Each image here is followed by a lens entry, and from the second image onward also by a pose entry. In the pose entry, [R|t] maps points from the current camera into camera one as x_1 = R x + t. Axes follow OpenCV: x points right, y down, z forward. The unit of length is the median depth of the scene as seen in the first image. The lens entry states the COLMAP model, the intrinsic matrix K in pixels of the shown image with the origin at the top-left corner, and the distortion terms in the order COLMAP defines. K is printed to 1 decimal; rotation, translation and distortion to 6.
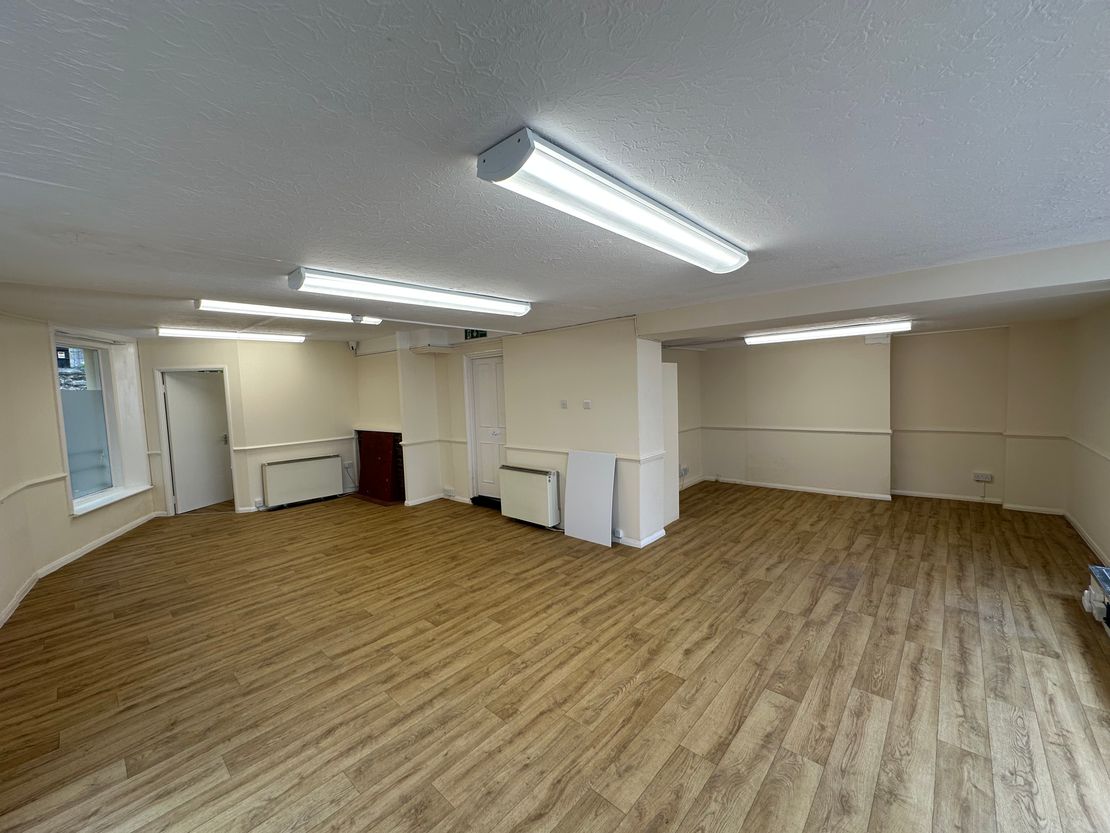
lens RADIAL K [[444.3, 0, 553.5], [0, 444.3, 416.8], [0, 0, 1]] dist [-0.003911, 0.000261]
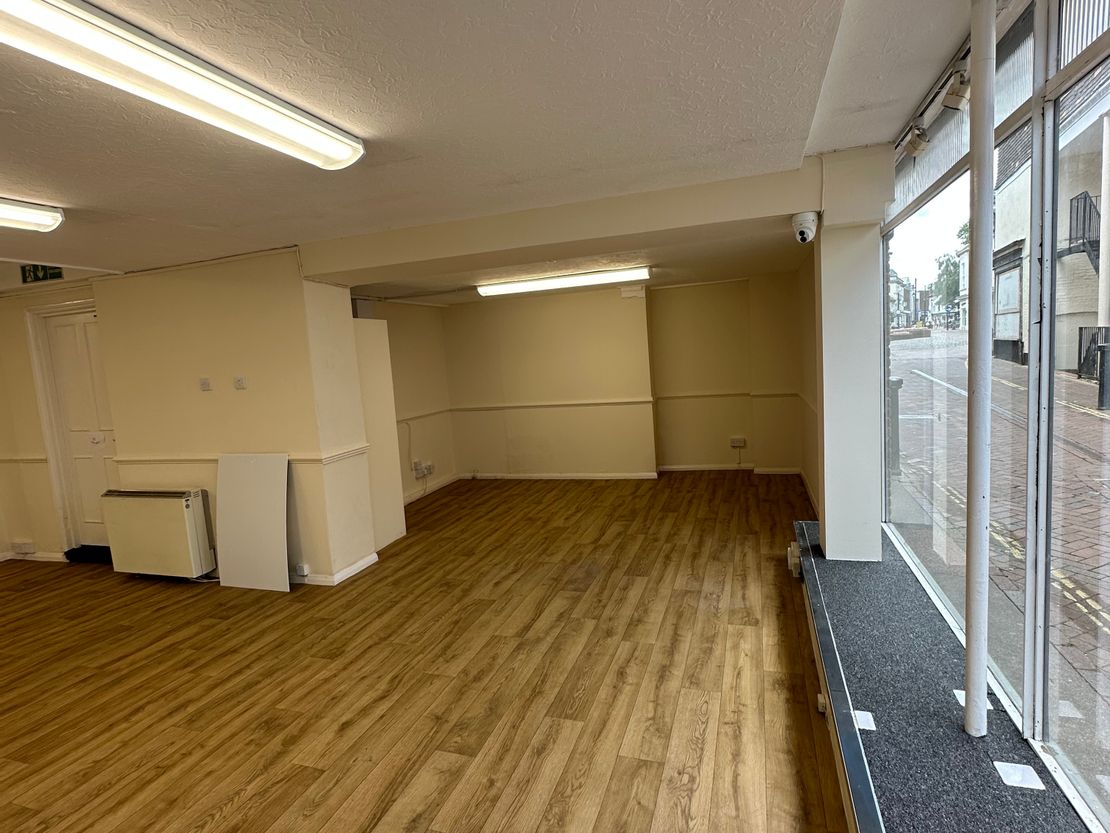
lens RADIAL K [[592.5, 0, 557.9], [0, 592.5, 419.3], [0, 0, 1]] dist [-0.006562, 0.001920]
pose [[0.913747, -0.070112, 0.400189, 0.218617], [0.060323, 0.997492, 0.037024, 0.031442], [-0.401781, -0.009690, 0.915685, 0.022133]]
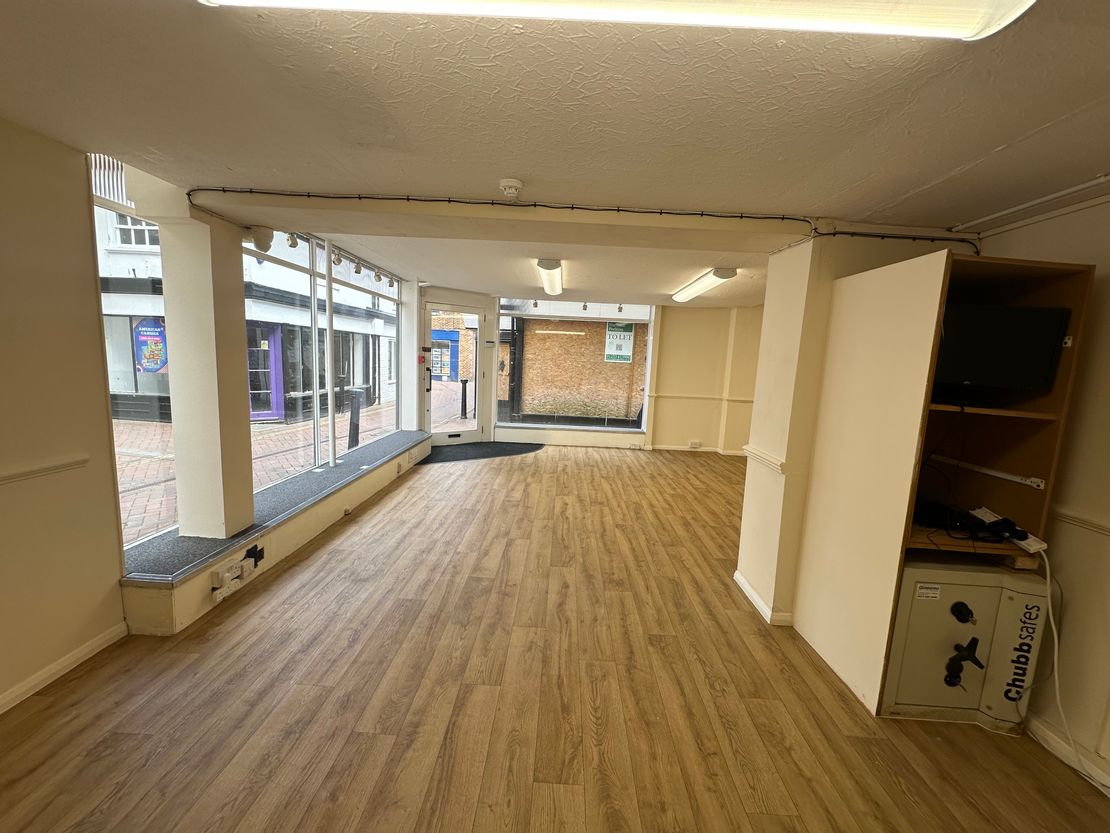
lens RADIAL K [[444.3, 0, 554.8], [0, 444.3, 417.8], [0, 0, 1]] dist [-0.003911, 0.000261]
pose [[-0.758383, 0.088788, -0.645733, 1.088344], [-0.060817, 0.976718, 0.205725, -0.085424], [0.648965, 0.195290, -0.735327, 1.694557]]
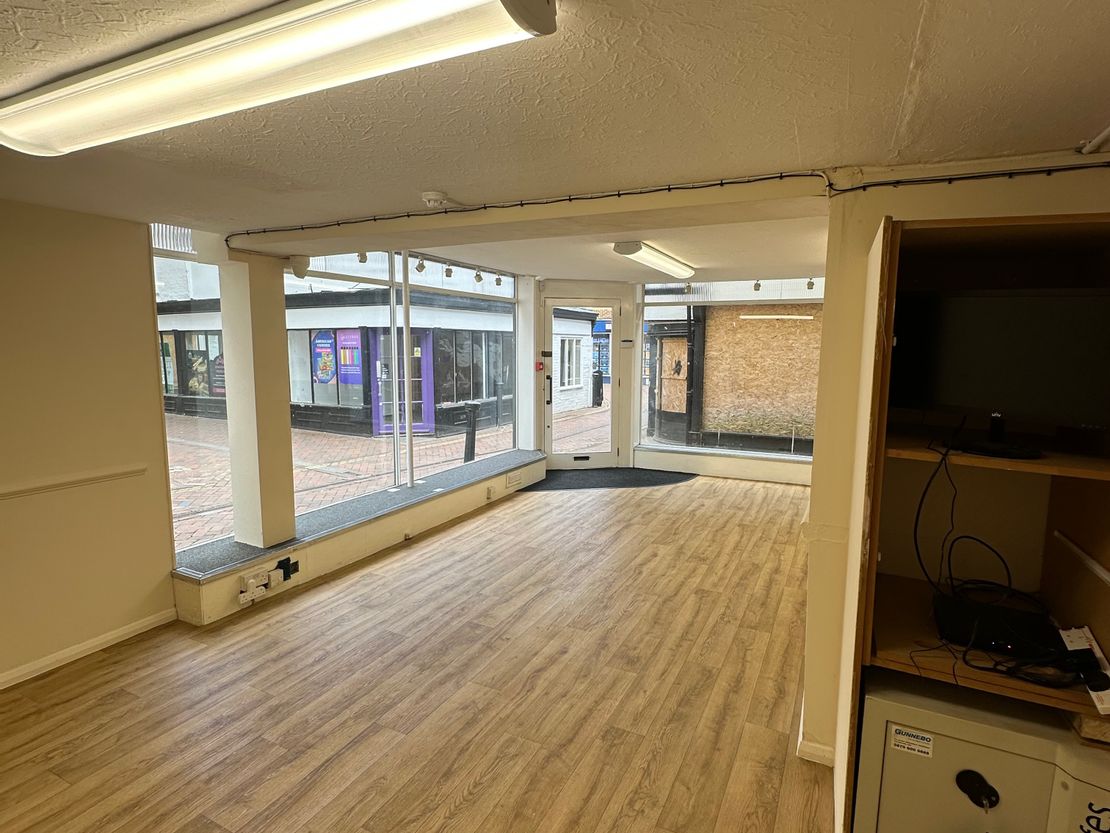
lens RADIAL K [[592.5, 0, 553.5], [0, 592.5, 420.2], [0, 0, 1]] dist [-0.006562, 0.001920]
pose [[-0.963732, 0.063825, -0.259127, 0.788820], [0.011715, 0.980162, 0.197851, -0.134867], [0.266615, 0.187639, -0.945361, 1.946481]]
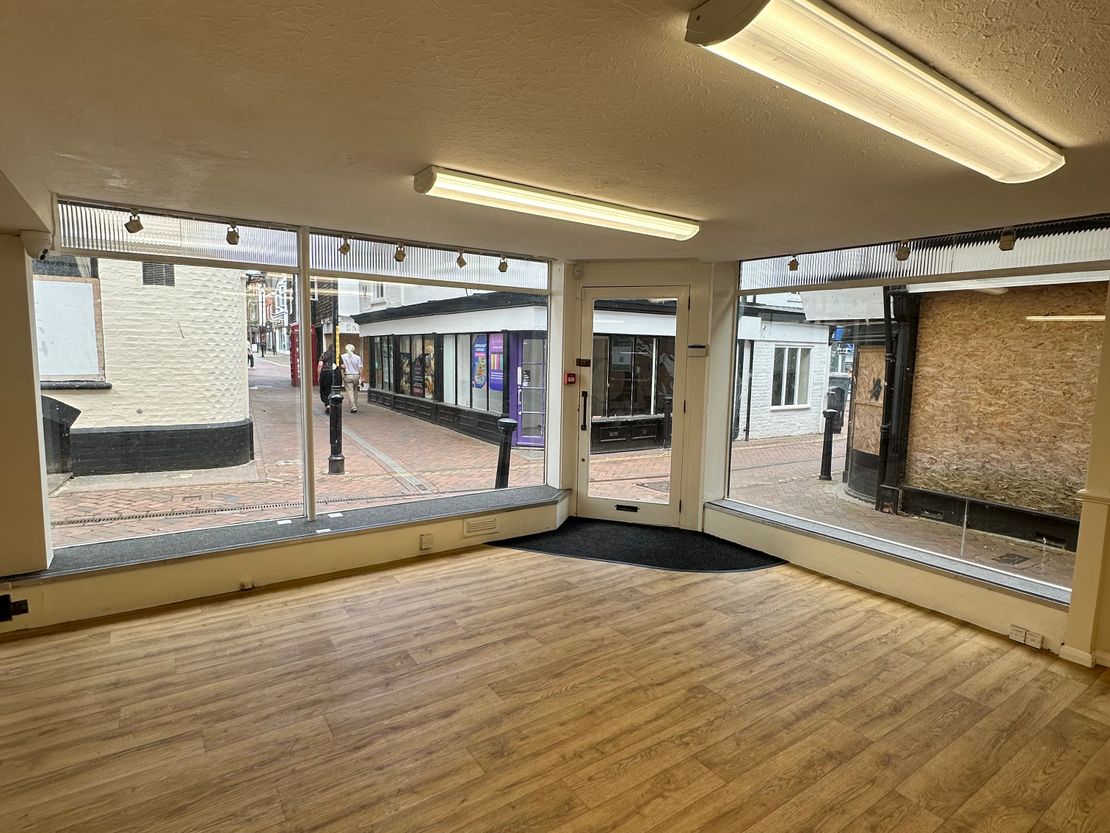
lens RADIAL K [[592.5, 0, 552.8], [0, 592.5, 418.2], [0, 0, 1]] dist [-0.006562, 0.001920]
pose [[-0.972104, -0.013033, 0.234187, -0.059276], [0.027802, 0.985014, 0.170221, -0.071746], [-0.232895, 0.171983, -0.957174, 1.437476]]
